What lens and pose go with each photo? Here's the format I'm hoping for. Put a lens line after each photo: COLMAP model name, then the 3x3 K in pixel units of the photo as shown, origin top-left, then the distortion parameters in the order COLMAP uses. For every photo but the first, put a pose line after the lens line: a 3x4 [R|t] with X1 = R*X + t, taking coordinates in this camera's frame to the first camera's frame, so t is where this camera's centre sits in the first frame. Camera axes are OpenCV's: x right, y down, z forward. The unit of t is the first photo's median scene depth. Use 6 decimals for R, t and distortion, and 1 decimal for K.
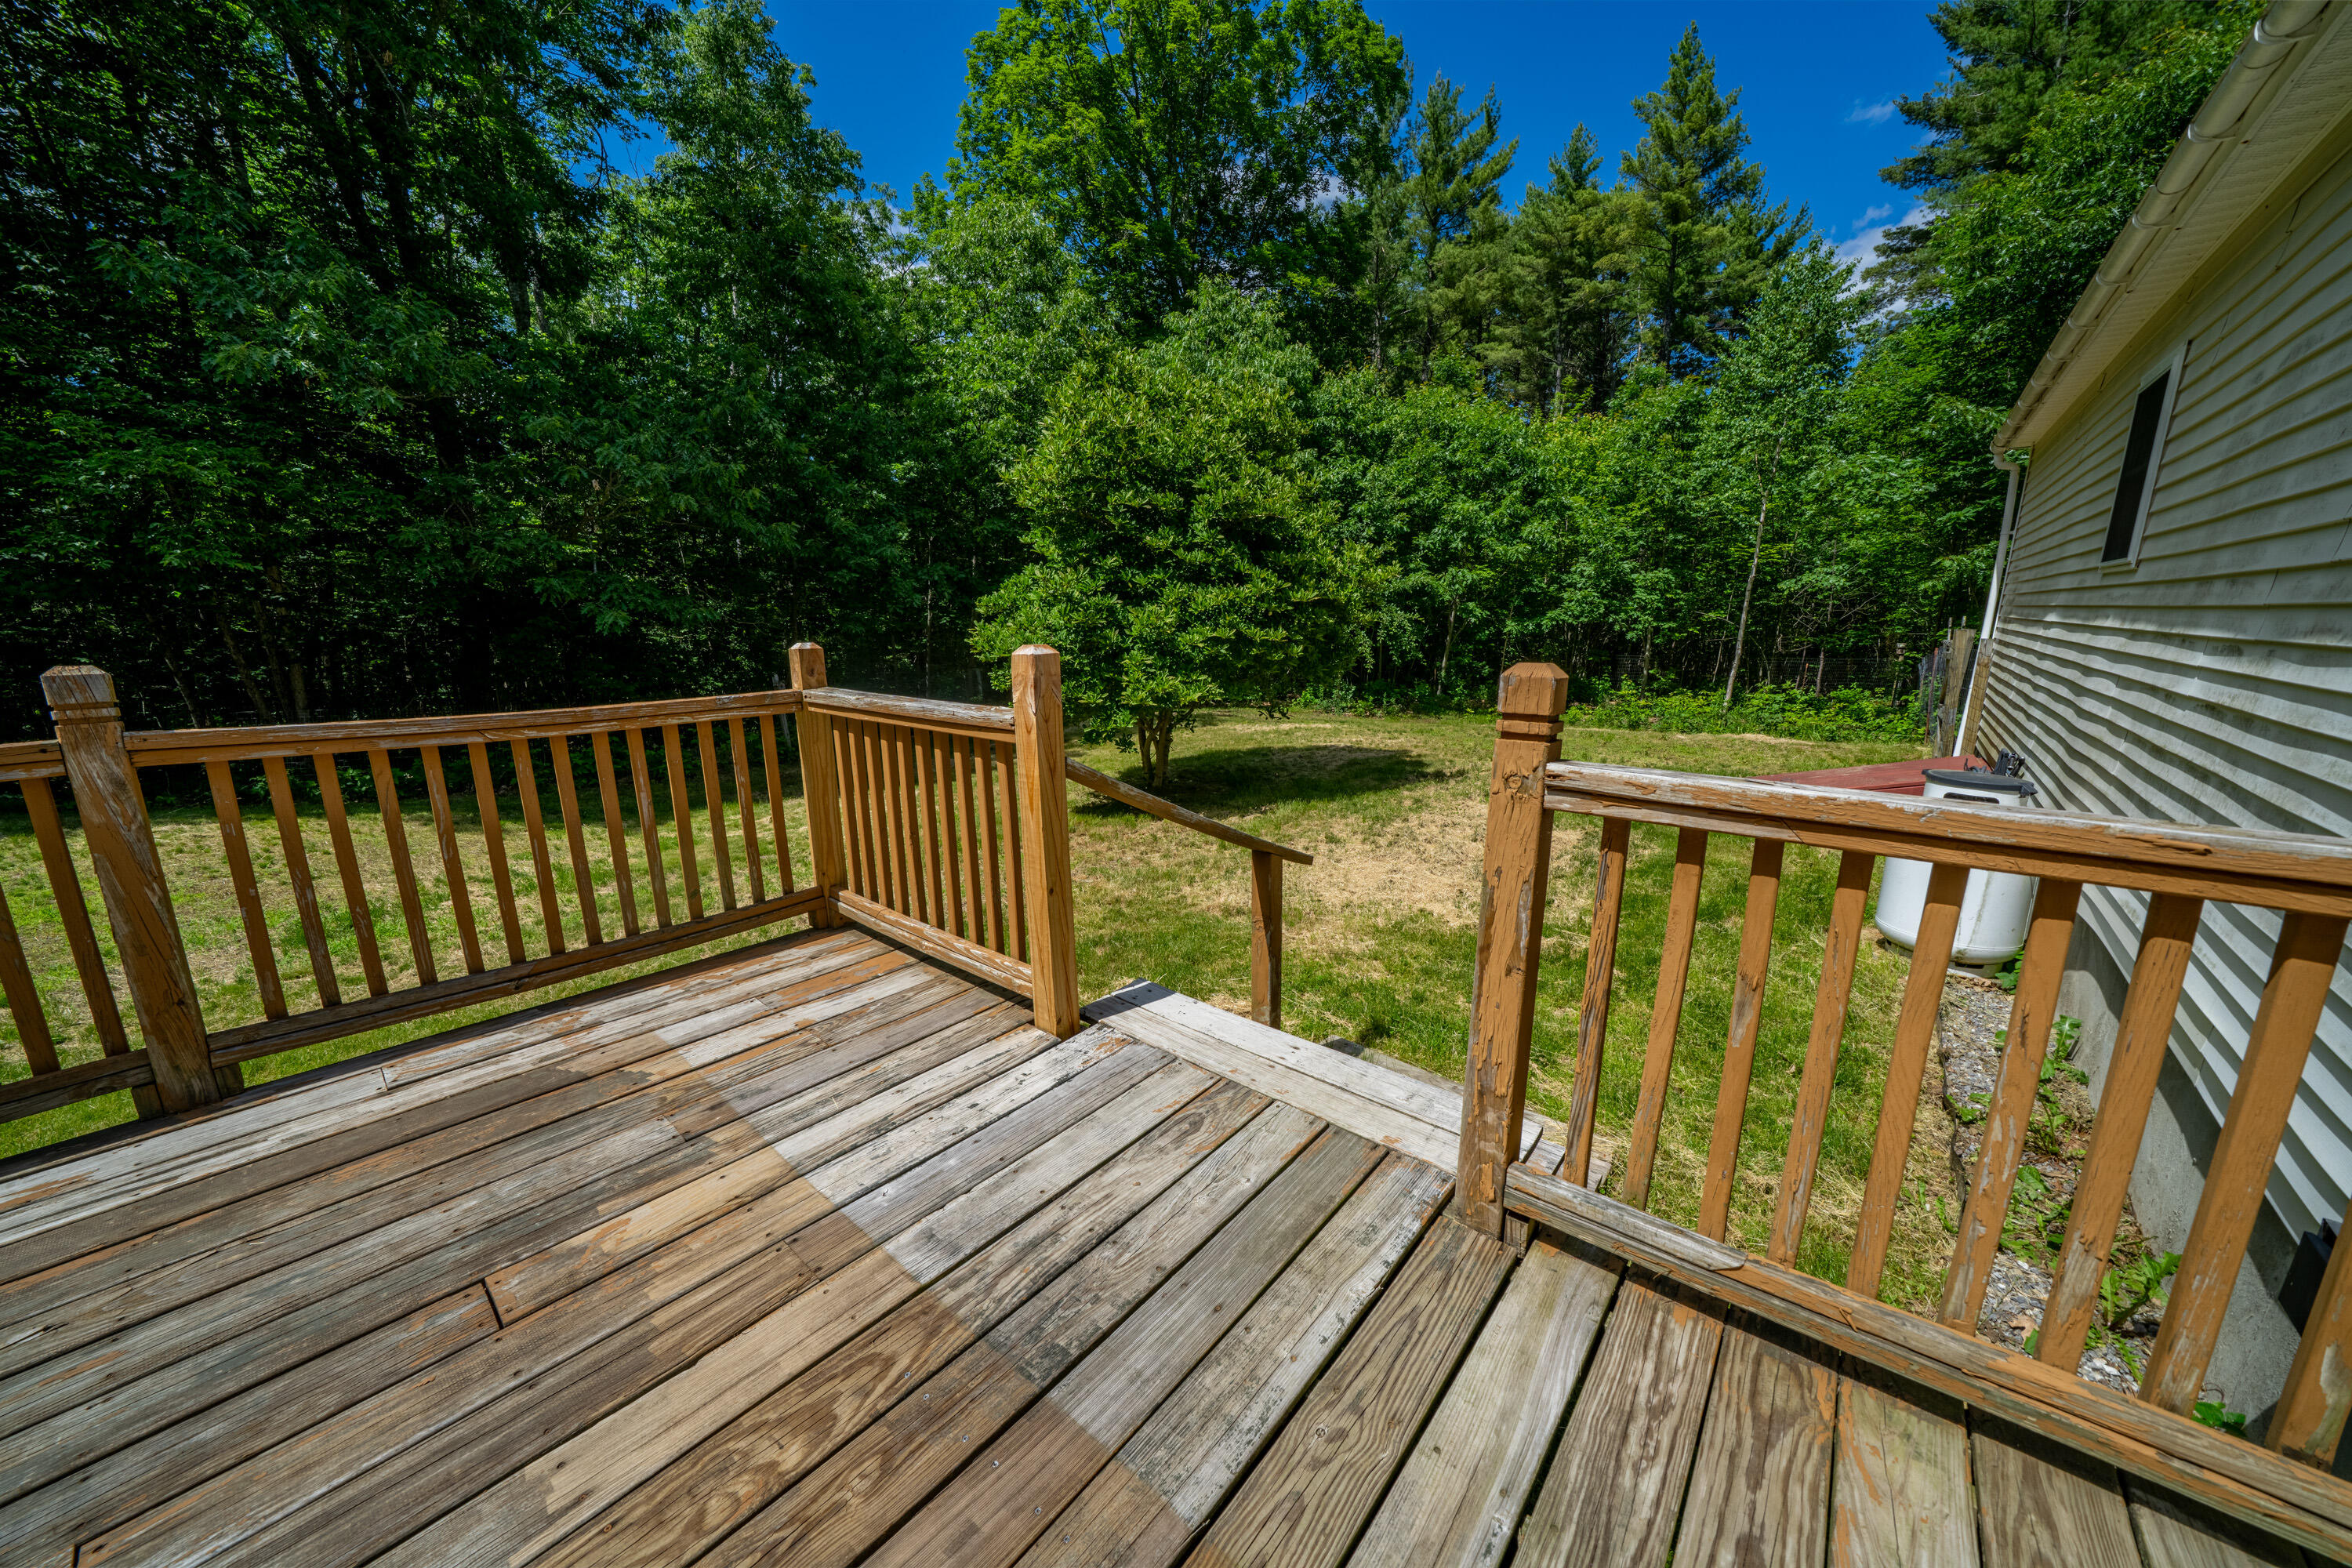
lens RADIAL K [[824.8, 0, 1176.0], [0, 824.8, 784.0], [0, 0, 1]] dist [-0.040849, 0.008043]
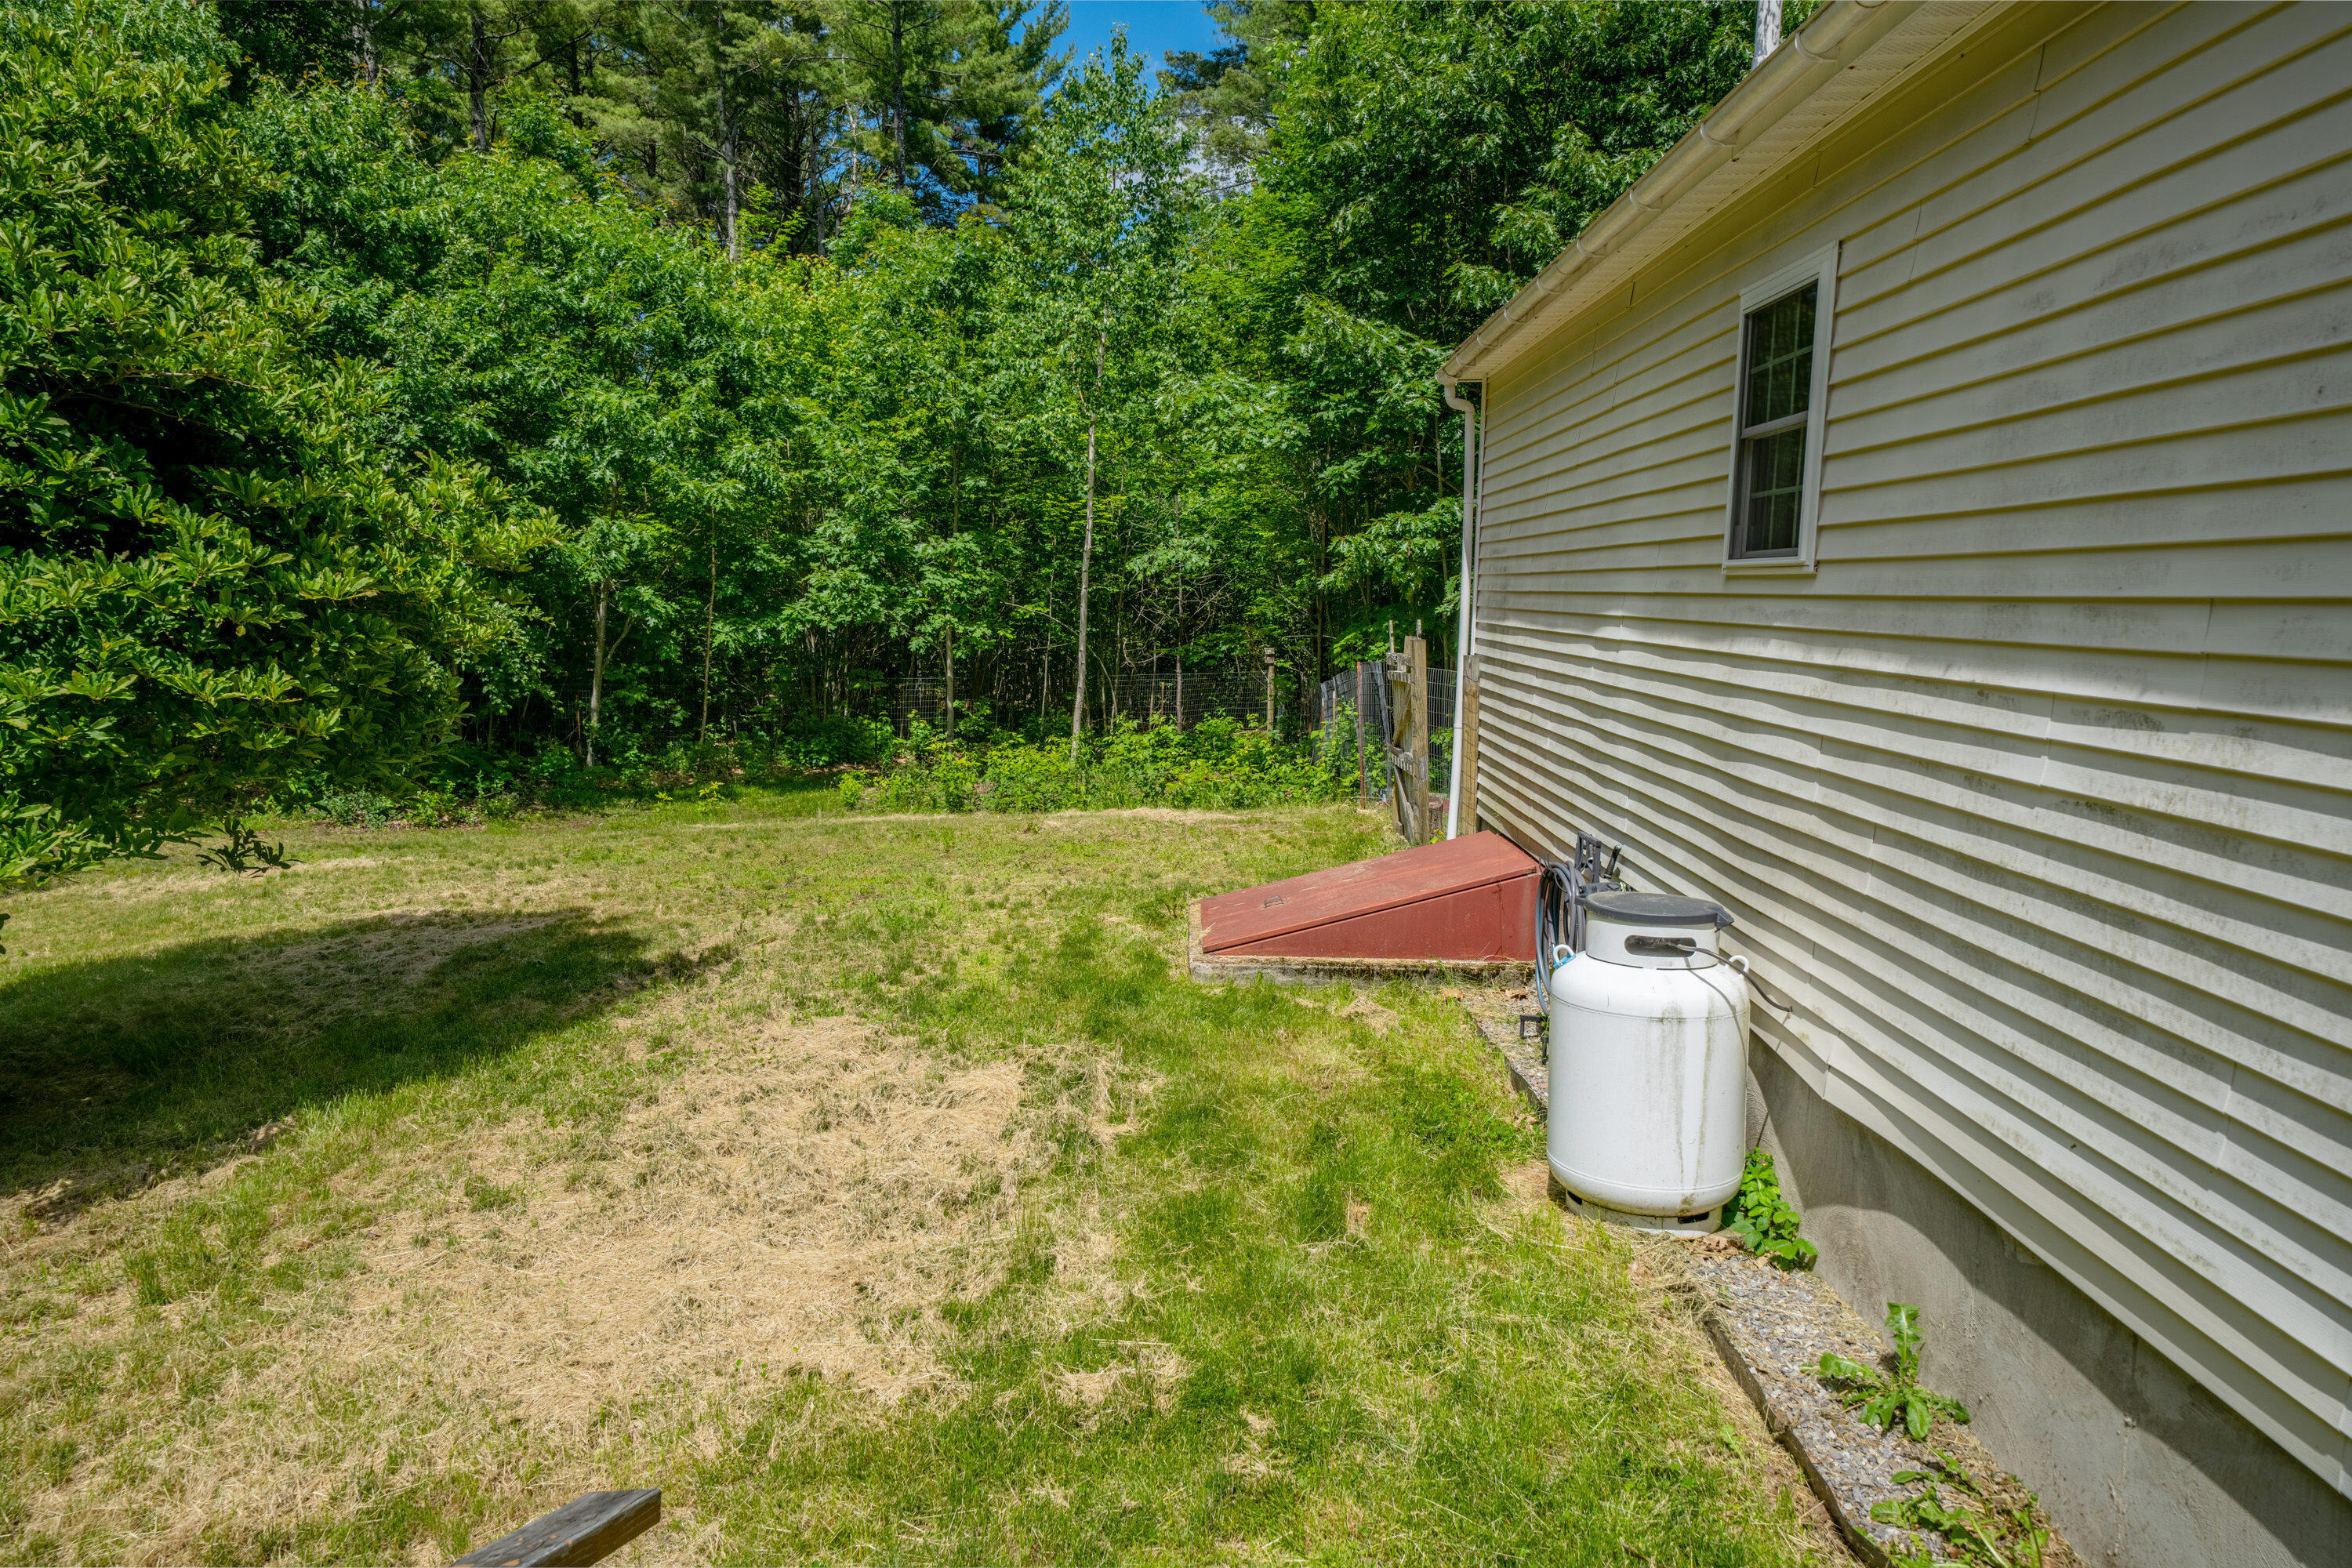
lens RADIAL K [[1544.8, 0, 1174.7], [0, 1544.8, 788.9], [0, 0, 1]] dist [0.038100, -0.002145]
pose [[0.772332, -0.067006, 0.631675, -0.010853], [0.119669, 0.991963, -0.041092, -0.038367], [-0.623844, 0.107329, 0.774144, 0.126652]]
